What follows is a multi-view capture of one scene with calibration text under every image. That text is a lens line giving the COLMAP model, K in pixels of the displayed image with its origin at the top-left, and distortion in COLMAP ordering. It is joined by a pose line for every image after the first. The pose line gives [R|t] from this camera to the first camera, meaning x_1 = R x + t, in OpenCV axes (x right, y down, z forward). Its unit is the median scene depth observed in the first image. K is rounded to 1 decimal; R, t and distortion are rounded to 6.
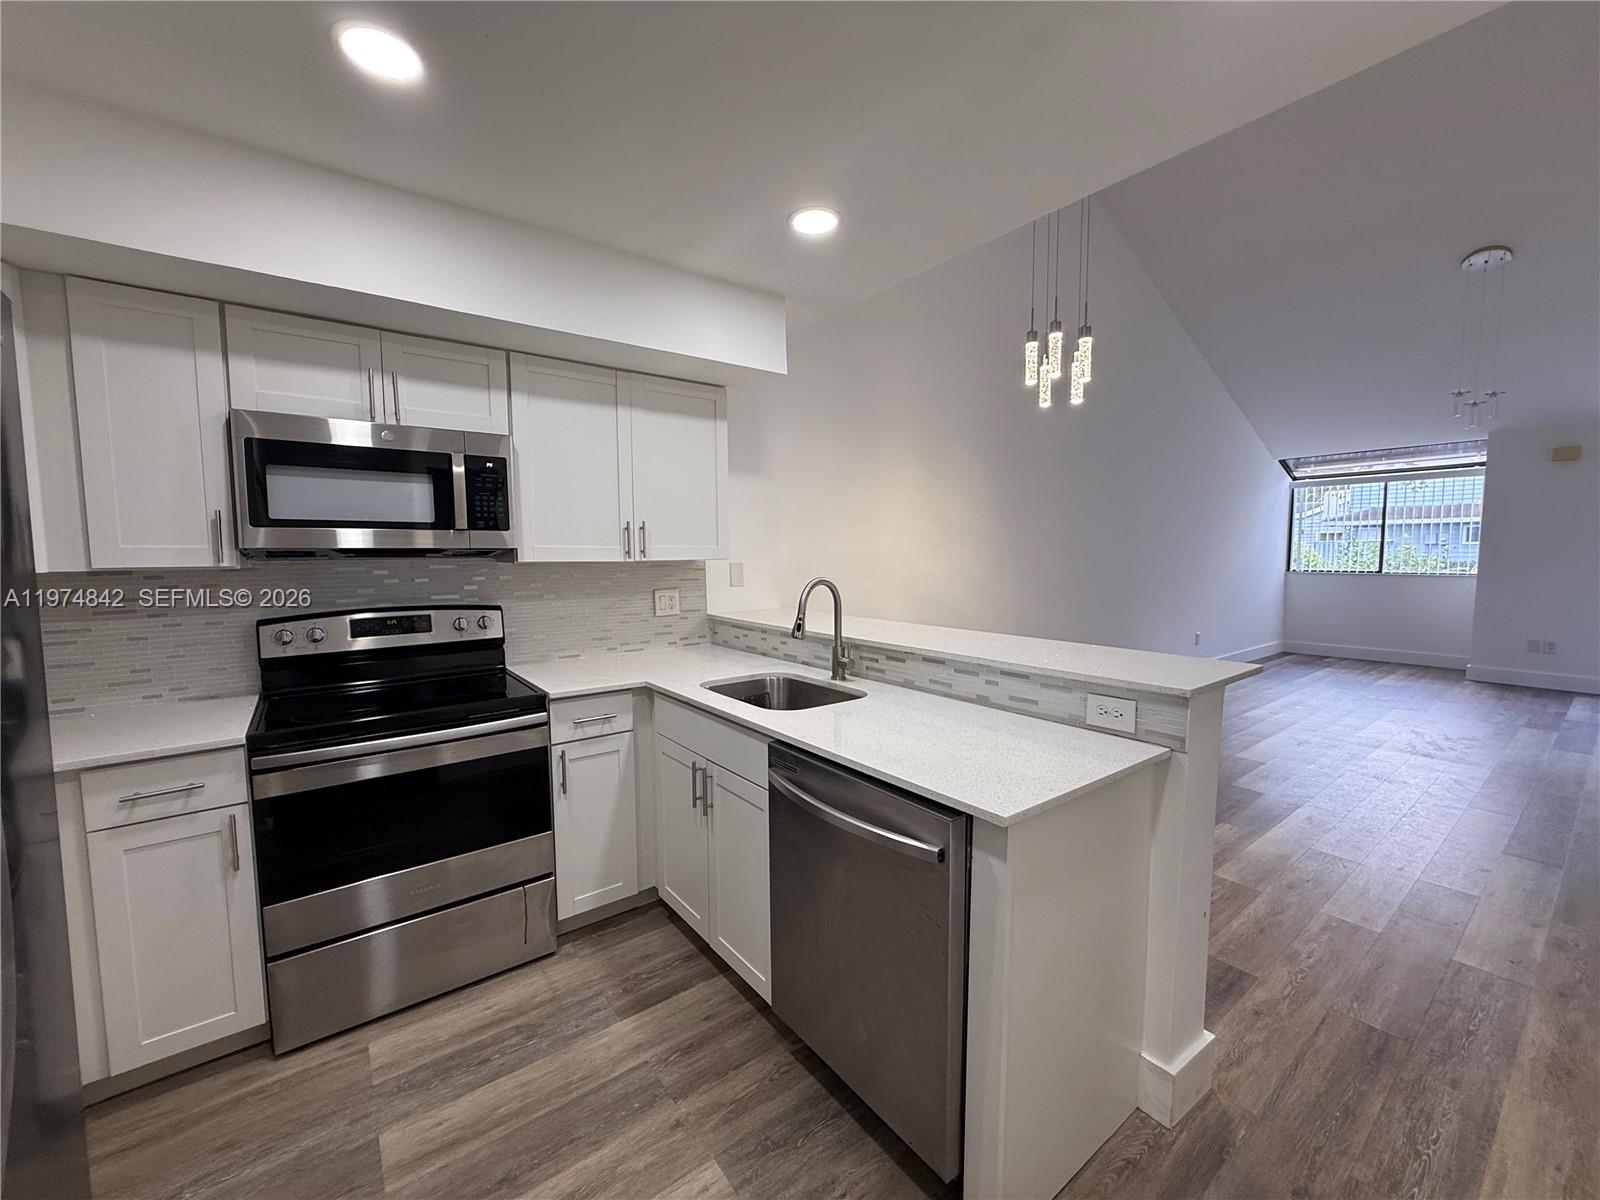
lens RADIAL K [[643.8, 0, 801.3], [0, 643.8, 598.6], [0, 0, 1]] dist [-0.000646, 0.000053]
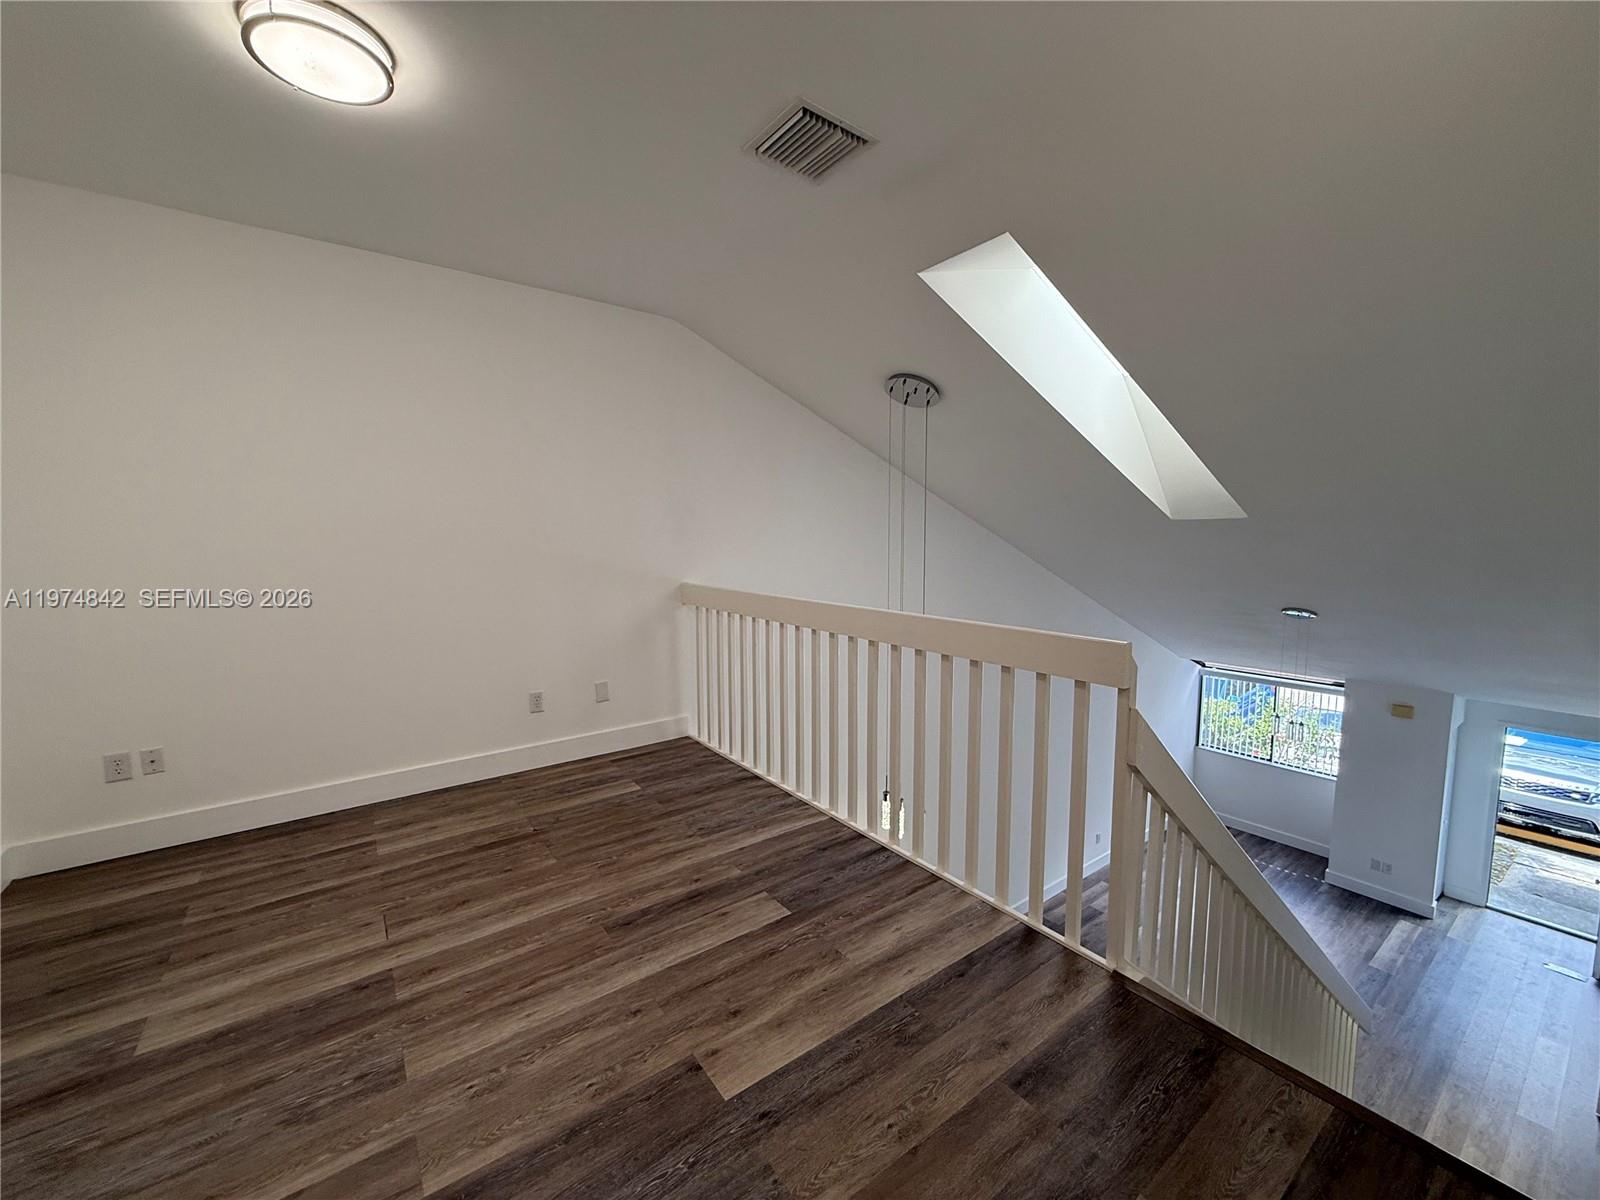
lens RADIAL K [[643.8, 0, 790.8], [0, 643.8, 600.3], [0, 0, 1]] dist [-0.000646, 0.000053]
pose [[-0.999432, 0.006288, 0.033094, -0.978935], [0.012571, 0.981072, 0.193236, -0.127191], [-0.031252, 0.193542, -0.980594, 1.495582]]
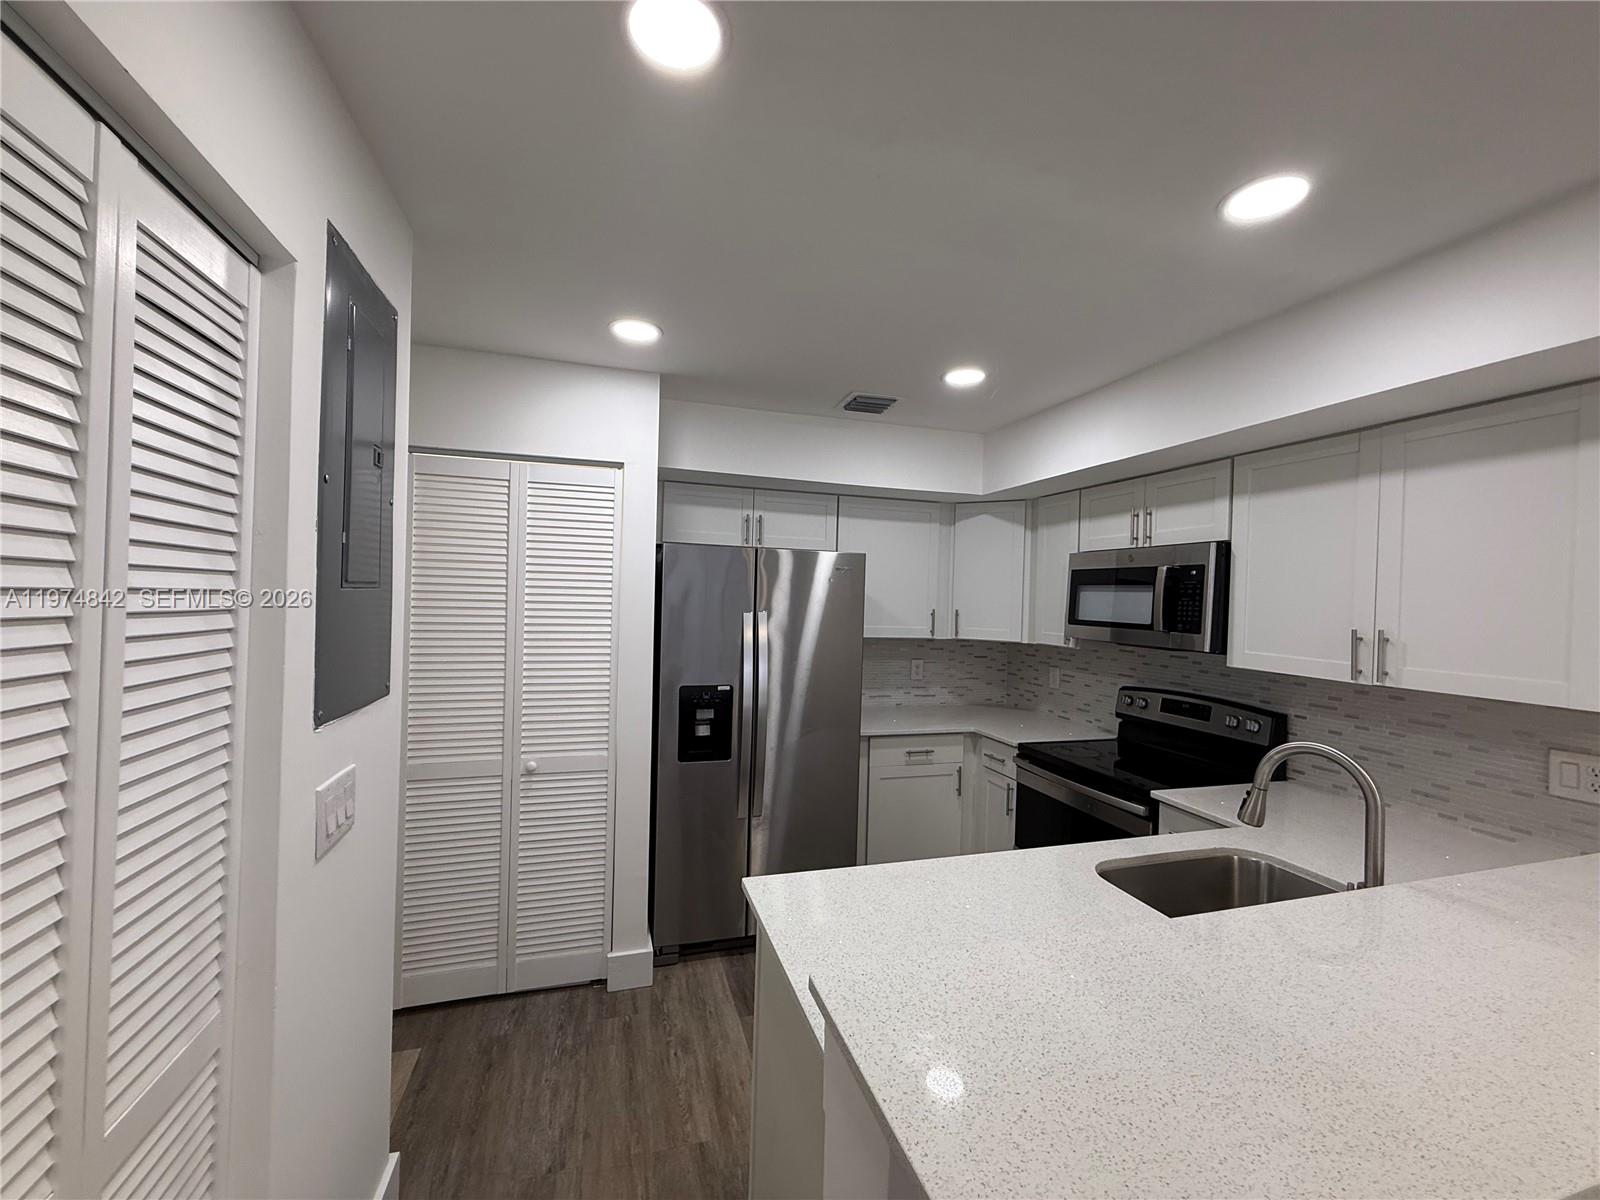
lens RADIAL K [[643.8, 0, 799.6], [0, 643.8, 601.4], [0, 0, 1]] dist [-0.000646, 0.000053]
pose [[-0.344967, 0.003808, -0.938607, 0.794428], [-0.099708, 0.994185, 0.040679, -0.146031], [0.933304, 0.107619, -0.342582, 0.805902]]
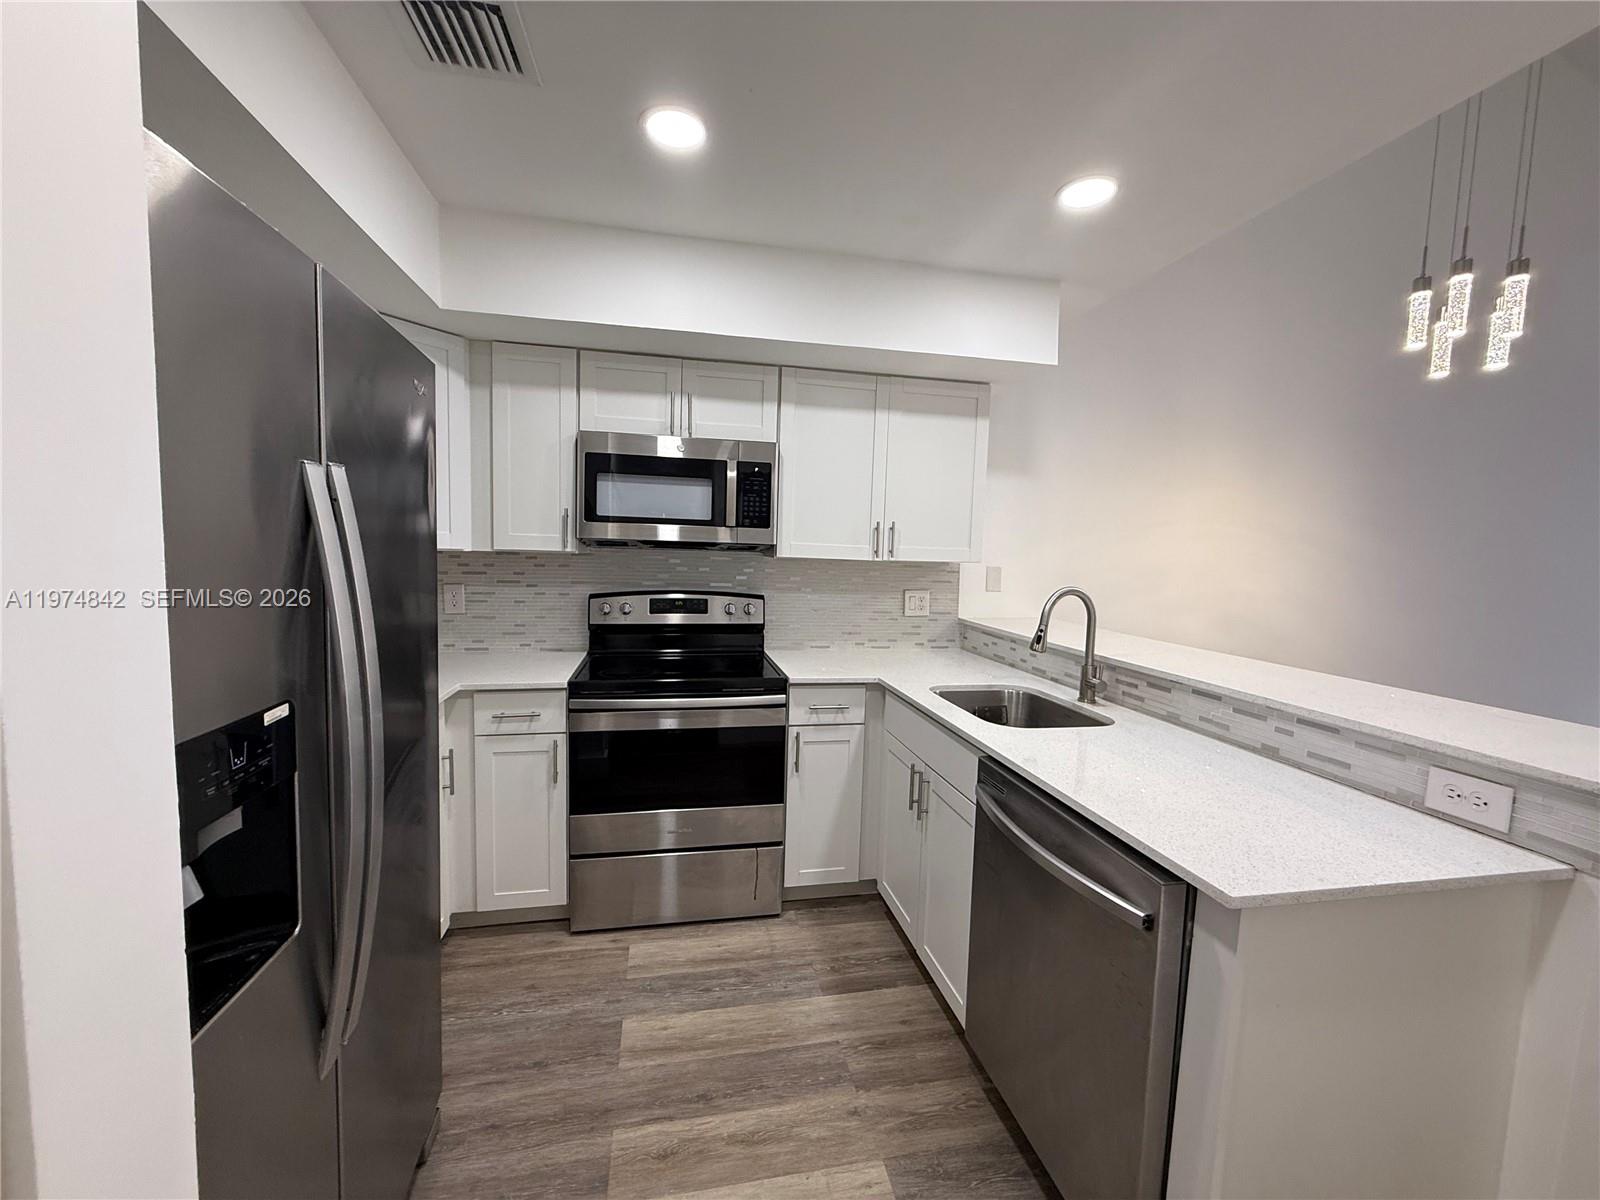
lens RADIAL K [[643.8, 0, 797.1], [0, 643.8, 599.4], [0, 0, 1]] dist [-0.000646, 0.000053]
pose [[0.898611, 0.067734, -0.433487, 0.086086], [-0.068007, 0.997574, 0.014897, -0.003032], [0.433444, 0.016094, 0.901037, 0.020387]]
